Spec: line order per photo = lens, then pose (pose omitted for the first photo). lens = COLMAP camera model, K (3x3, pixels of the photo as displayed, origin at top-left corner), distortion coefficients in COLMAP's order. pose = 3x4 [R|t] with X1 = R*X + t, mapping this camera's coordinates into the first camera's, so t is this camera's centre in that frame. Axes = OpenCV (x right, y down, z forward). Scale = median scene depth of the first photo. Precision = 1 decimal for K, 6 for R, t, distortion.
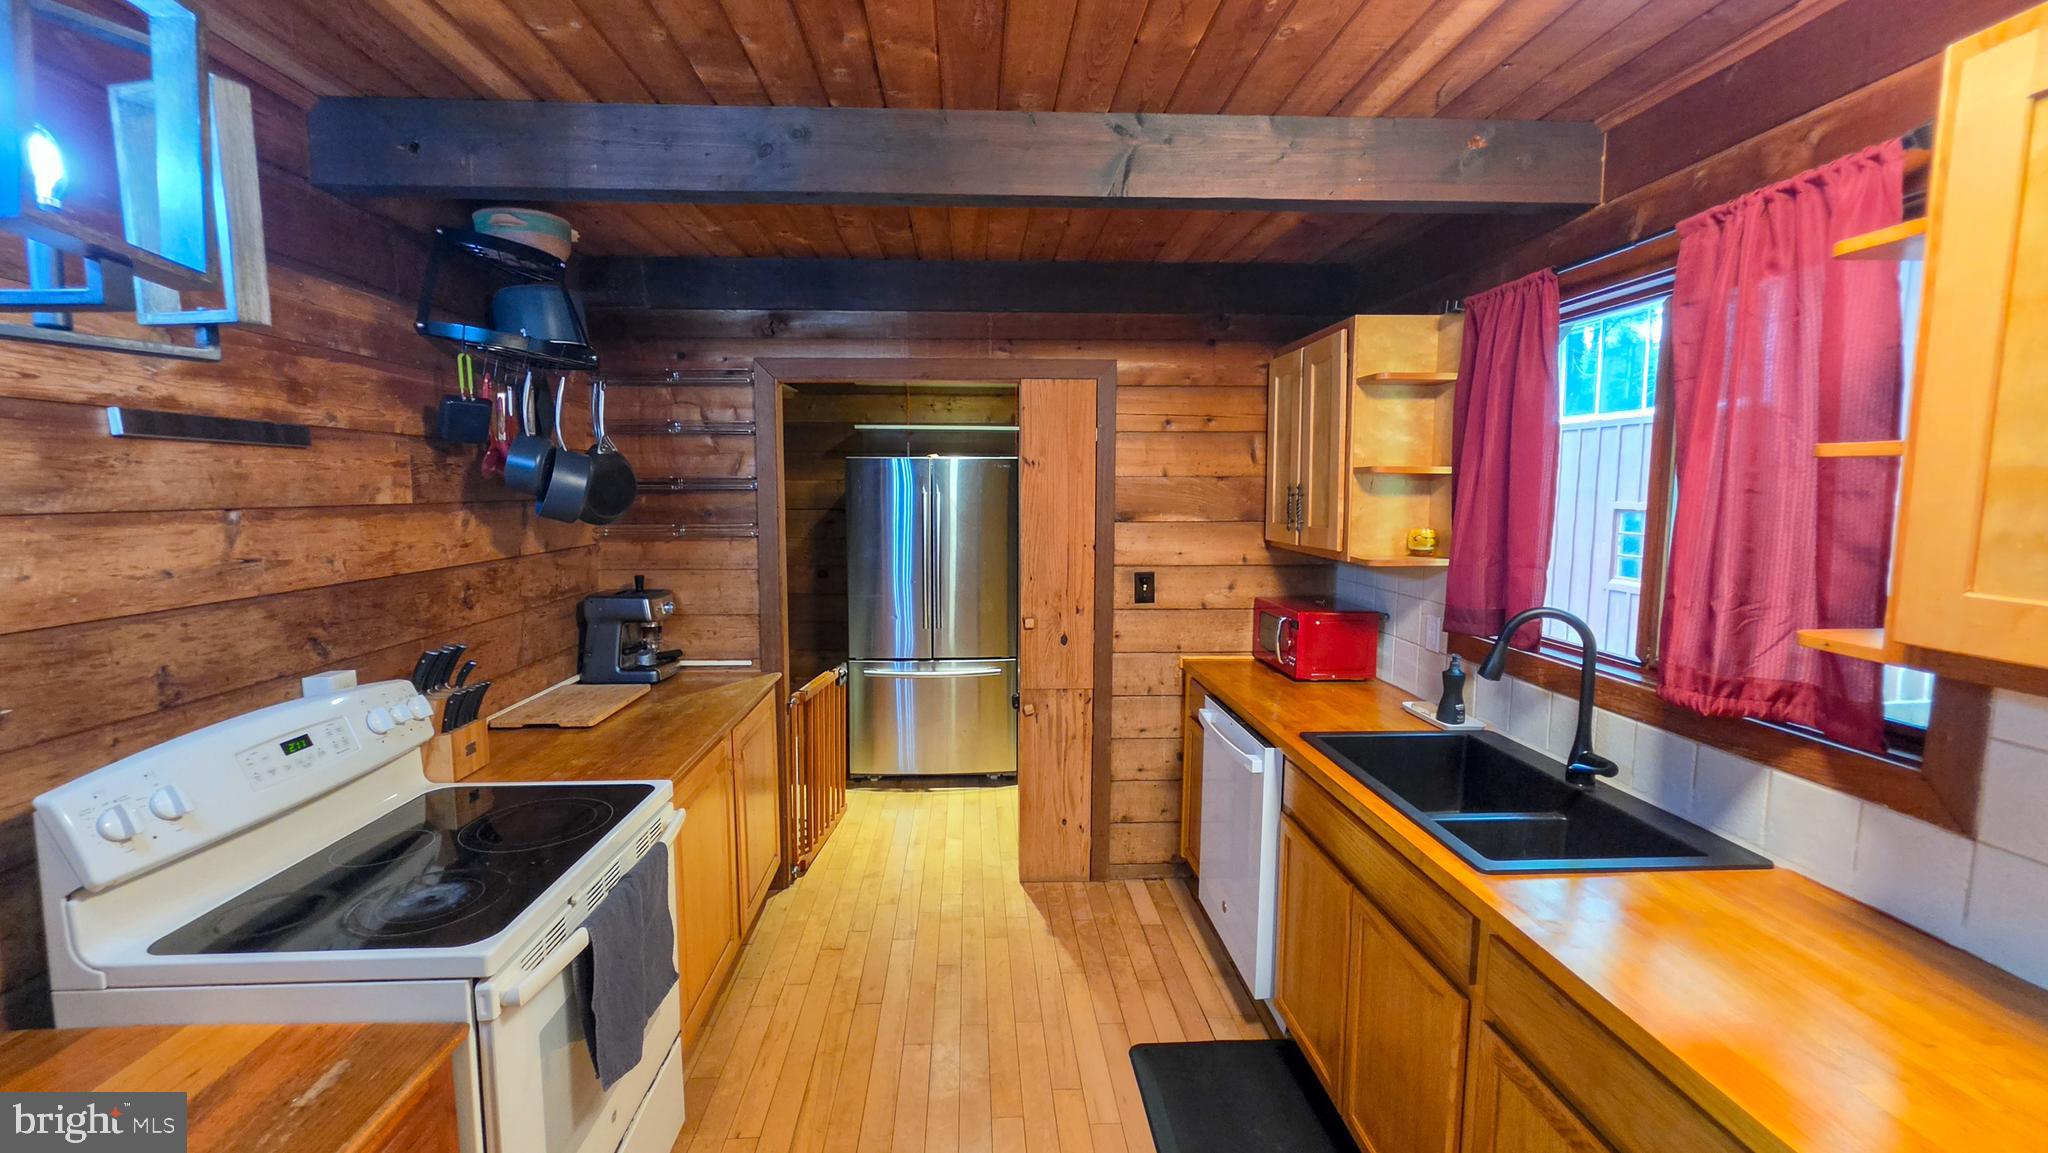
lens RADIAL K [[828.5, 0, 1016.2], [0, 828.5, 577.9], [0, 0, 1]] dist [-0.003606, 0.001478]
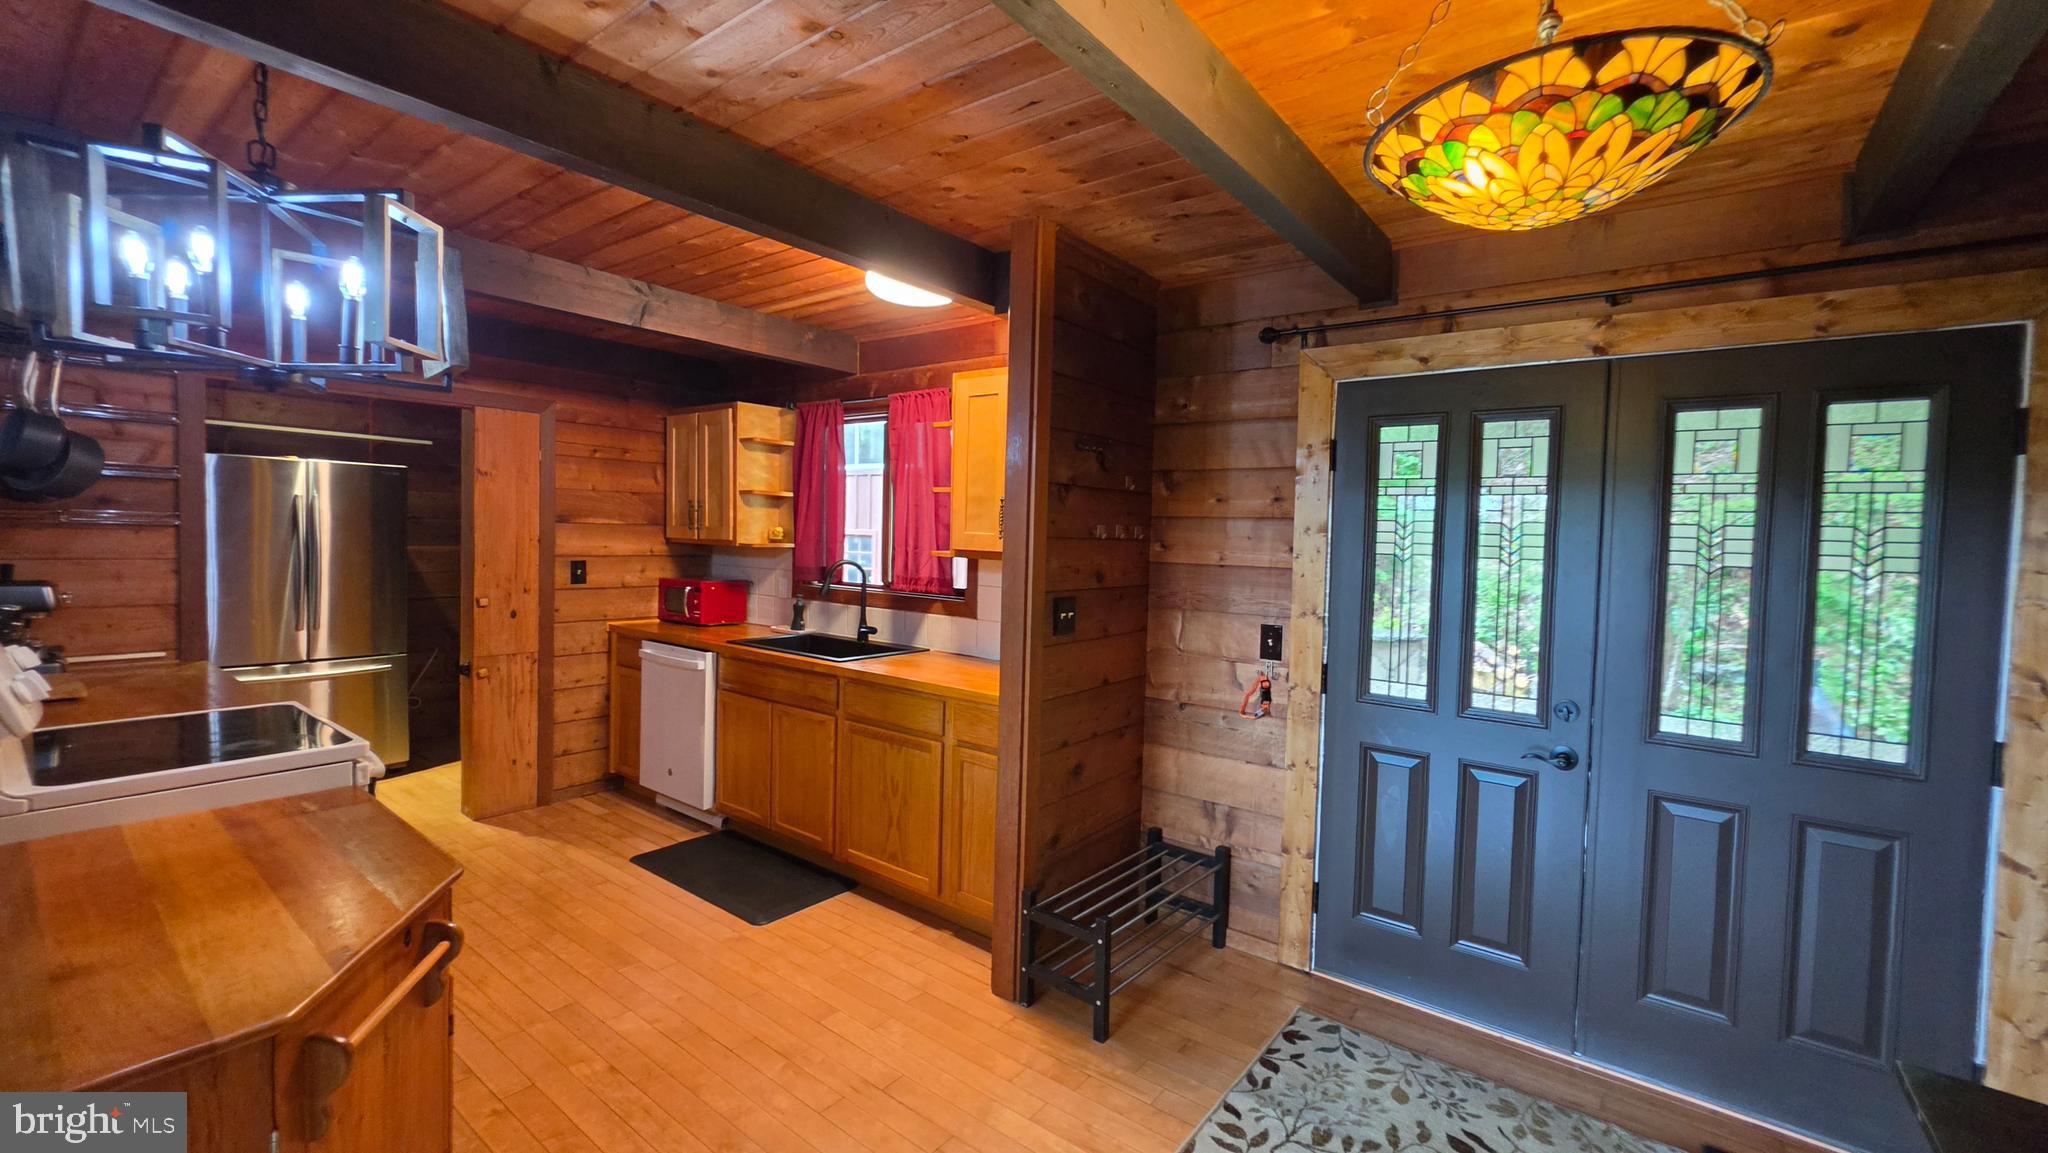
lens RADIAL K [[828.5, 0, 1024.7], [0, 828.5, 568.6], [0, 0, 1]] dist [-0.003606, 0.001478]
pose [[0.654307, -0.014461, 0.756090, -0.424093], [0.054492, 0.998120, -0.028066, 0.090916], [-0.754263, 0.059565, 0.653865, -0.465315]]
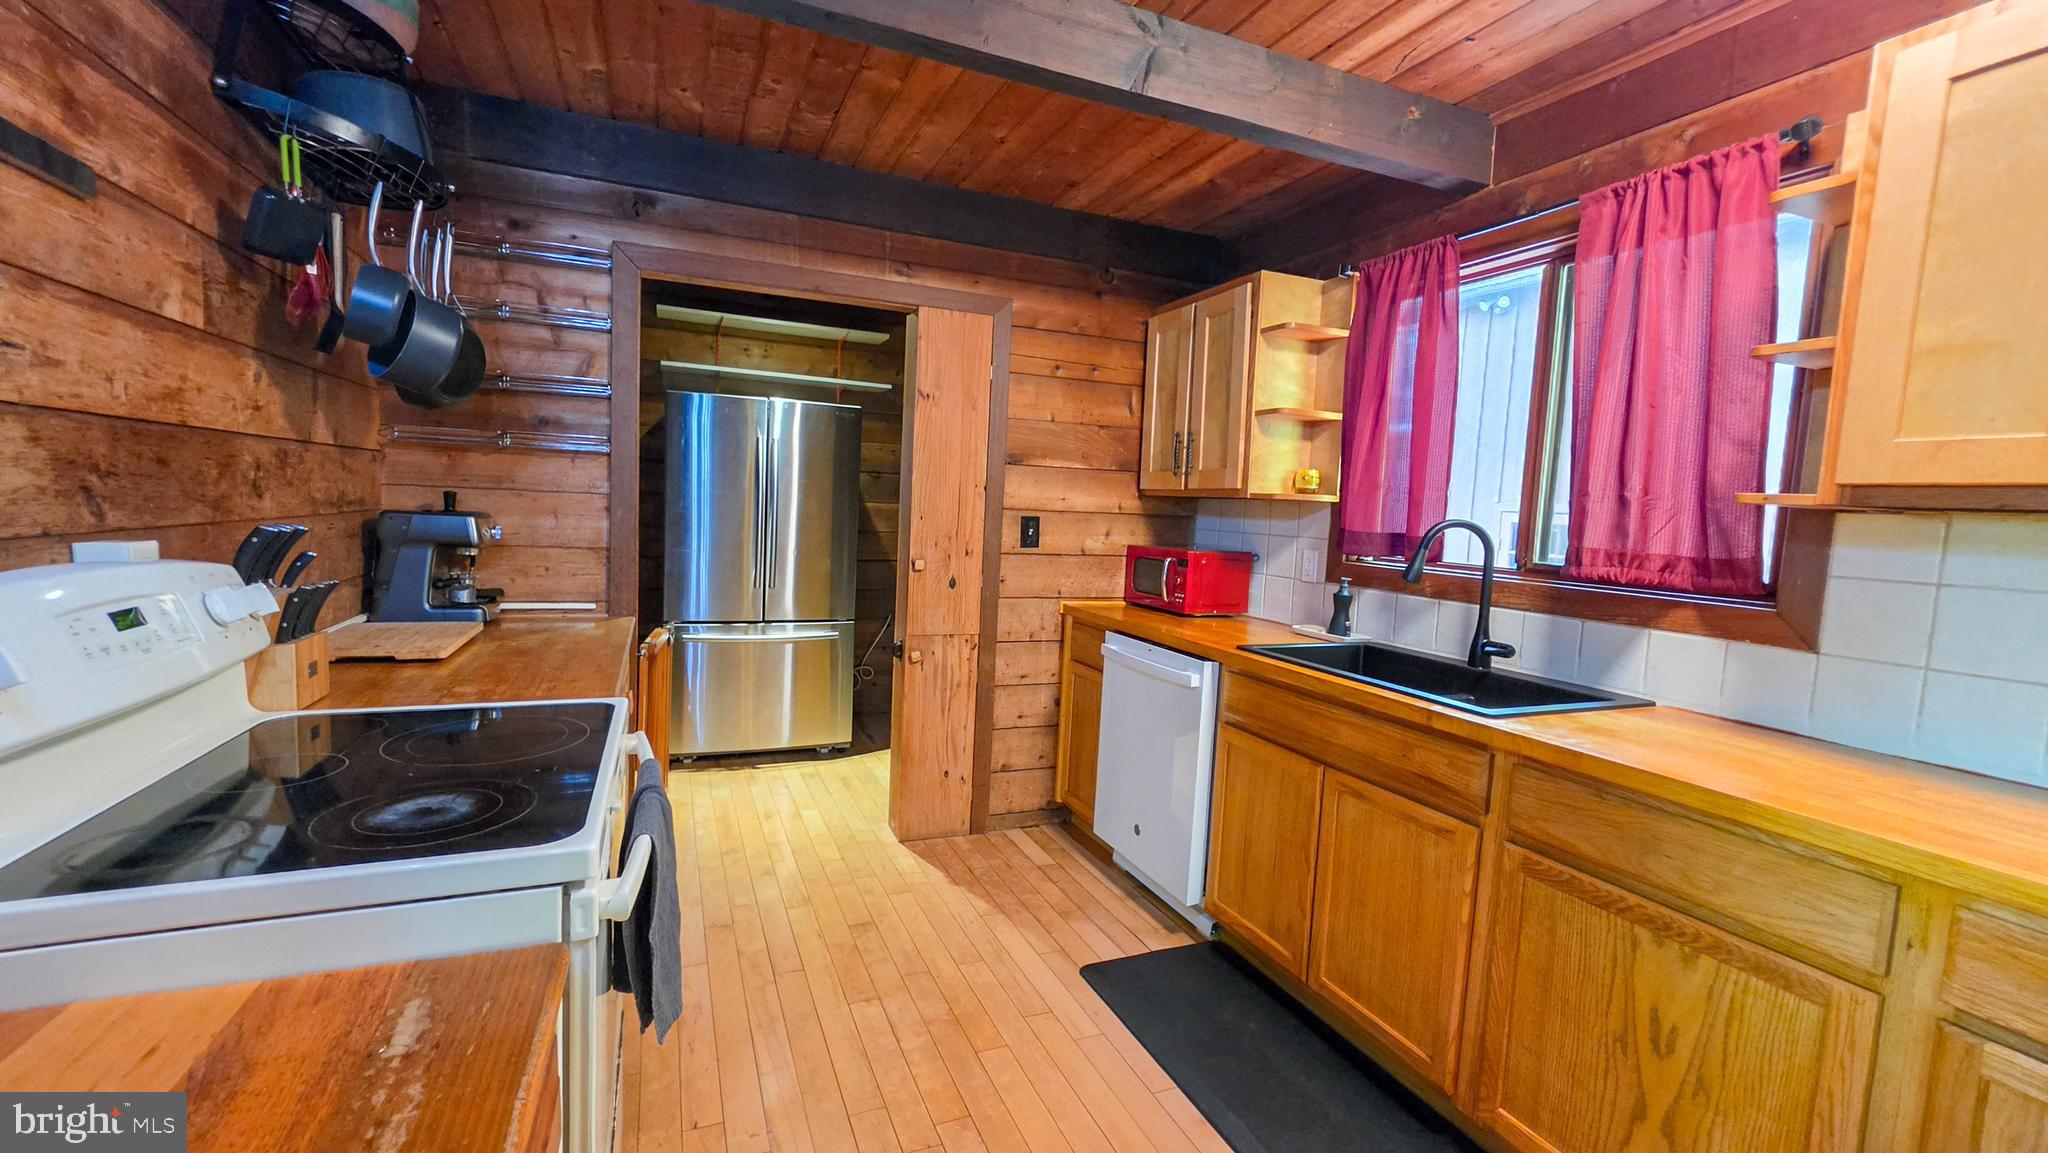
lens RADIAL K [[828.5, 0, 1017.0], [0, 828.5, 582.8], [0, 0, 1]] dist [-0.003606, 0.001478]
pose [[0.939985, 0.010032, 0.341069, -0.220920], [-0.007413, 0.999932, -0.008981, 0.090188], [-0.341136, 0.005914, 0.939995, 0.068840]]
